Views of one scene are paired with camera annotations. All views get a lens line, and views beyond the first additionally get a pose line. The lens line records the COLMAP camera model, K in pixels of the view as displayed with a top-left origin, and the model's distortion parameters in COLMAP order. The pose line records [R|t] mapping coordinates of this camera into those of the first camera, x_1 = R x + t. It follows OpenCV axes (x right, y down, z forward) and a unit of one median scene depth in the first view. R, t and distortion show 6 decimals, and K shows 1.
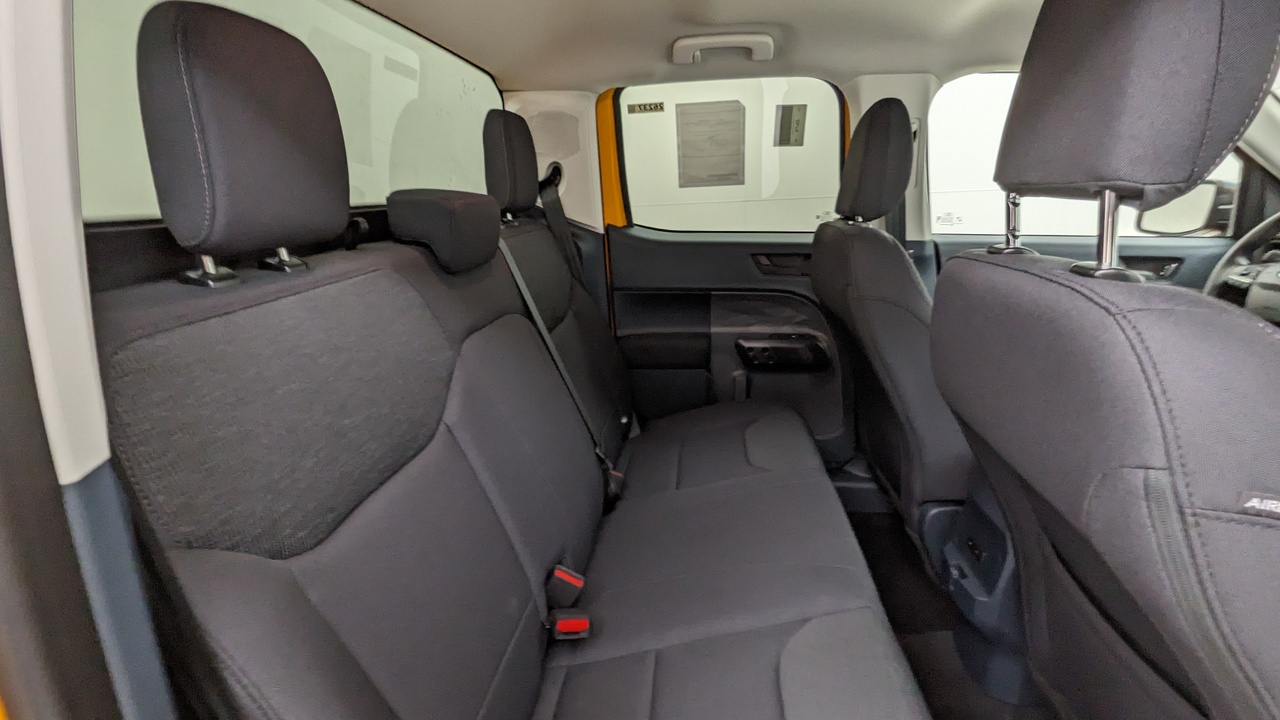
lens RADIAL K [[626.4, 0, 640.4], [0, 626.4, 359.9], [0, 0, 1]] dist [0.003236, 0.000497]
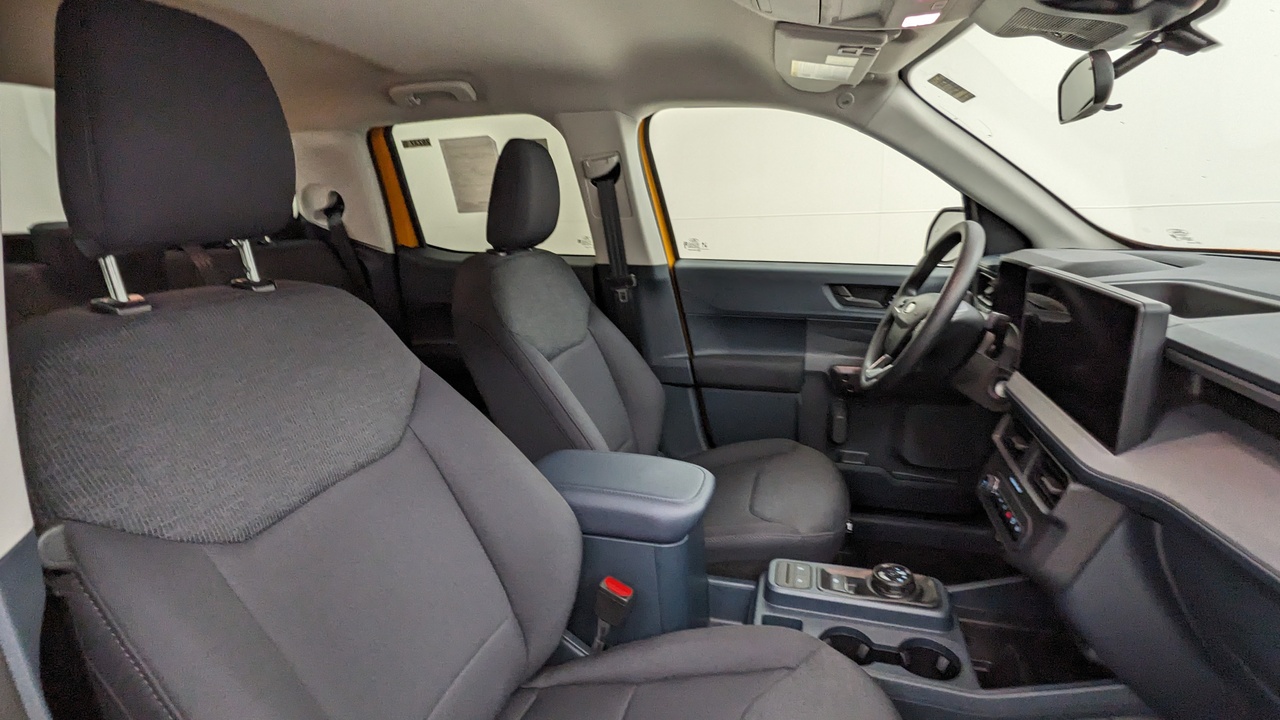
lens RADIAL K [[626.4, 0, 636.1], [0, 626.4, 357.0], [0, 0, 1]] dist [0.003236, 0.000497]
pose [[0.985993, 0.040494, -0.161799, 0.679971], [-0.043926, 0.998878, -0.017690, -0.019011], [0.160901, 0.024549, 0.986665, -0.040430]]
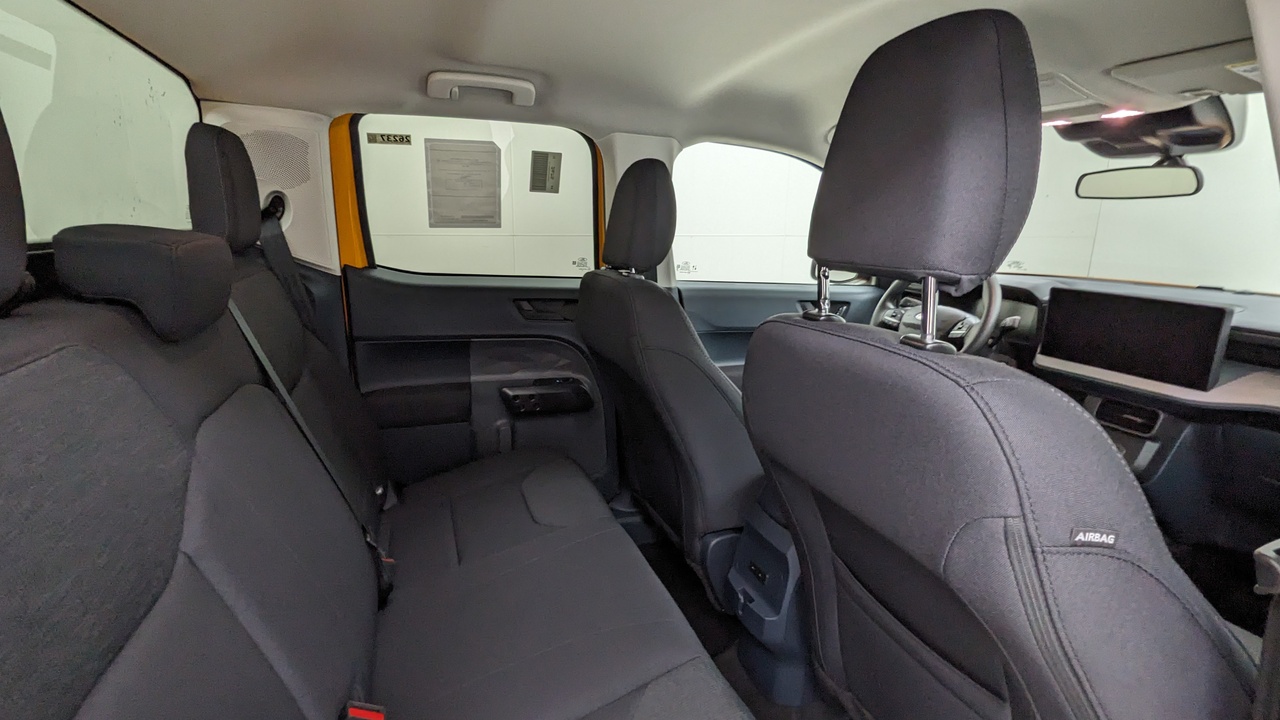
lens RADIAL K [[626.4, 0, 642.0], [0, 626.4, 355.8], [0, 0, 1]] dist [0.003236, 0.000497]
pose [[0.894797, -0.044109, 0.444288, -0.091930], [0.067828, 0.996987, -0.037623, -0.038202], [-0.441290, 0.063800, 0.895094, 0.063888]]
